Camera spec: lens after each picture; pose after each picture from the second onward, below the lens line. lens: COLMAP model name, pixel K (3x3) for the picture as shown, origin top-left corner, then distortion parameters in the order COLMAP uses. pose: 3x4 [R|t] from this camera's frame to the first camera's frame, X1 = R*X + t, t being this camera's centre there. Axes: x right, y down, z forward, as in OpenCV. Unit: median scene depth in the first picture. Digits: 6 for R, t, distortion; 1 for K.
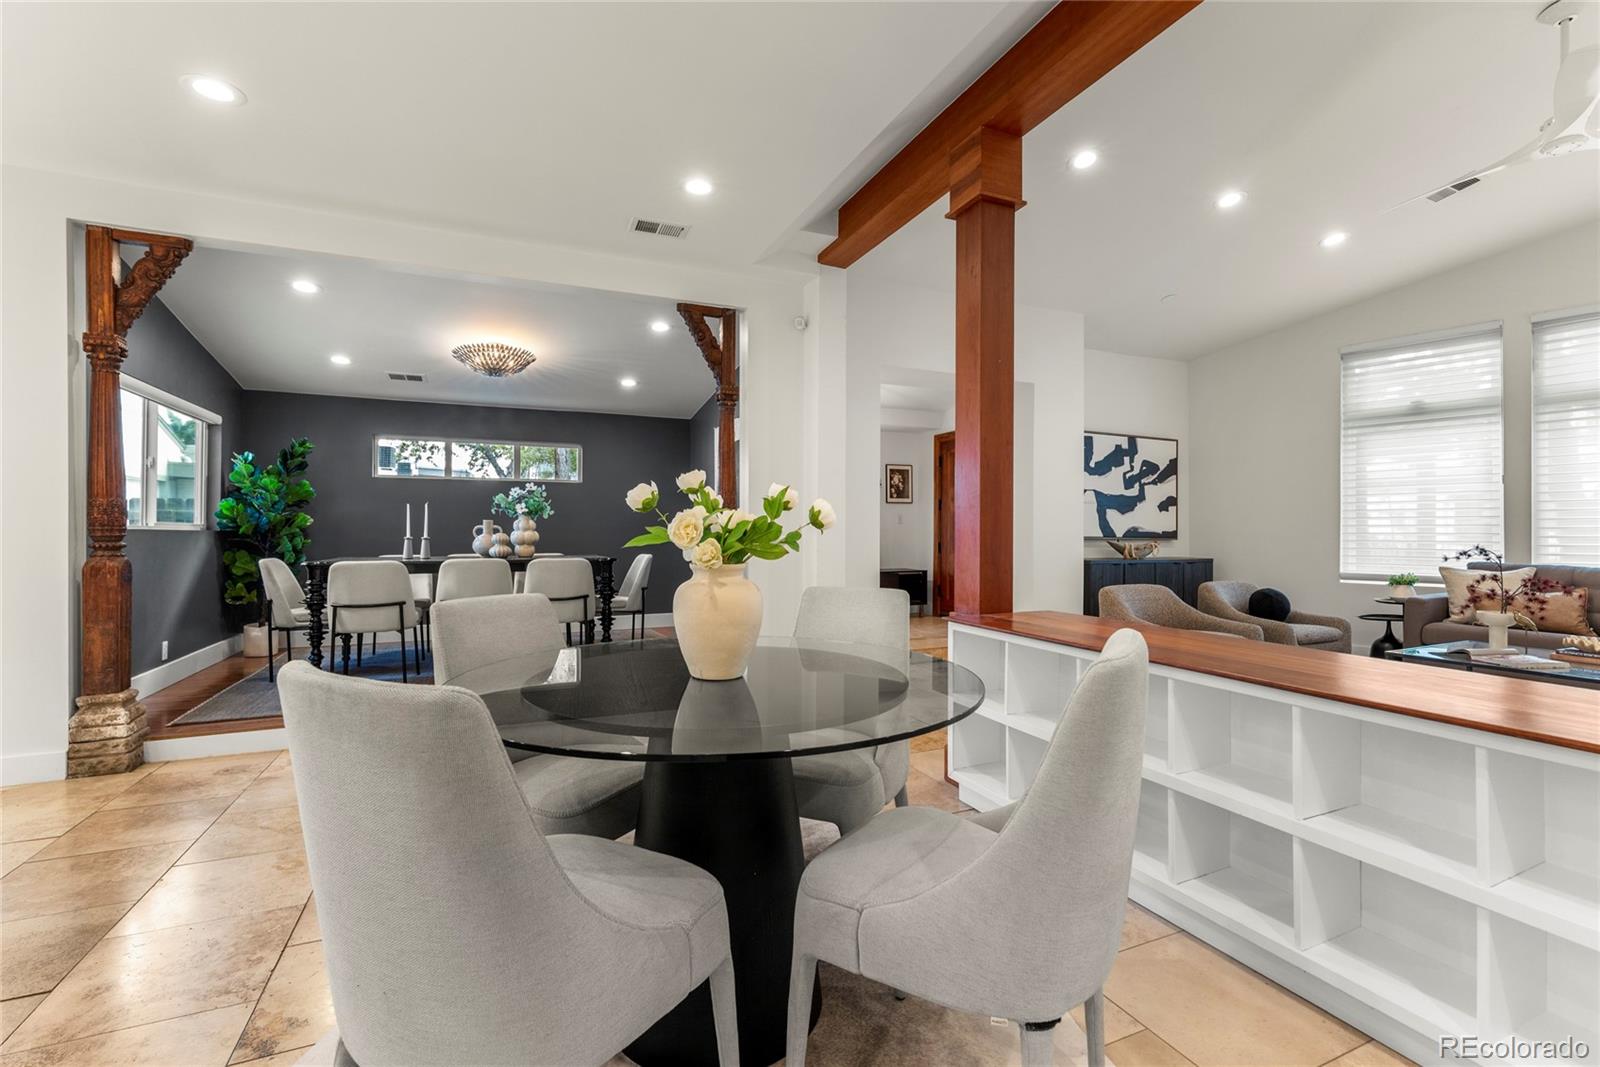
lens RADIAL K [[697.8, 0, 817.5], [0, 697.8, 534.2], [0, 0, 1]] dist [0.002473, -0.000529]
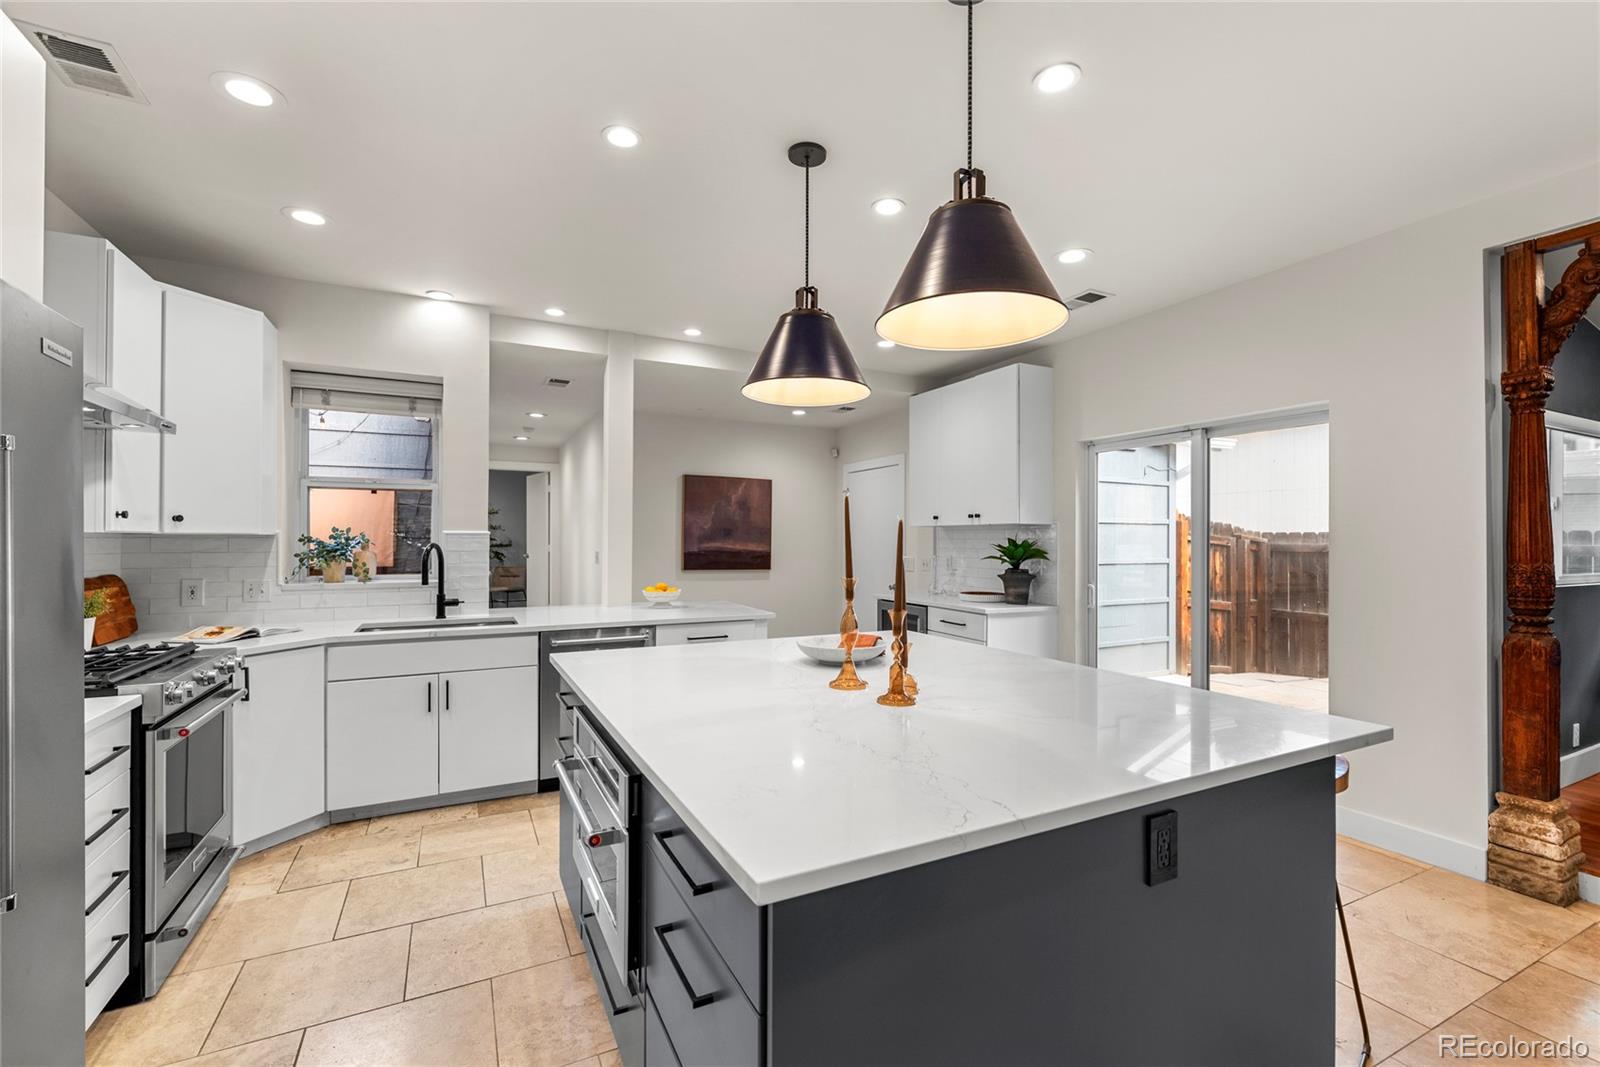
lens RADIAL K [[697.8, 0, 793.7], [0, 697.8, 529.8], [0, 0, 1]] dist [0.002473, -0.000529]
pose [[0.032168, -0.016733, -0.999342, -0.129009], [-0.005664, 0.999841, -0.016924, -0.044447], [0.999466, 0.006205, 0.032068, 0.058359]]
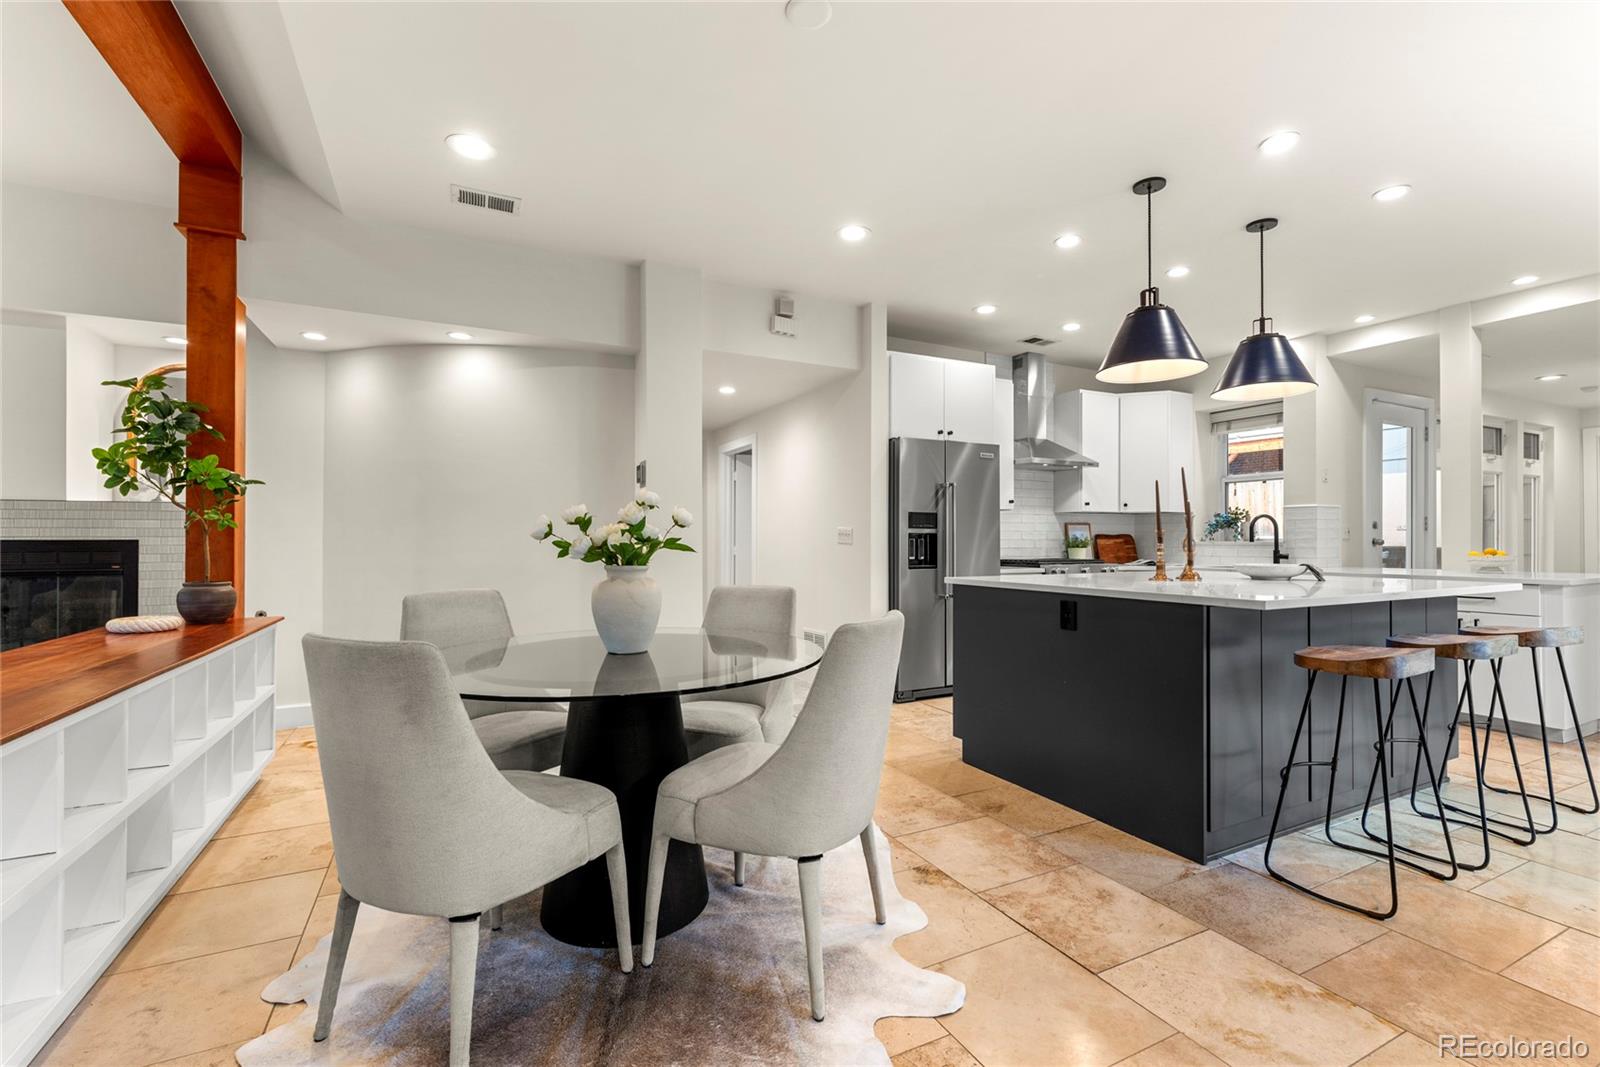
lens RADIAL K [[697.8, 0, 811.6], [0, 697.8, 534.0], [0, 0, 1]] dist [0.002473, -0.000529]
pose [[-0.999177, -0.002012, -0.040520, -0.139388], [-0.001644, 0.999957, -0.009128, -0.001790], [0.040537, -0.009054, -0.999137, 0.710906]]
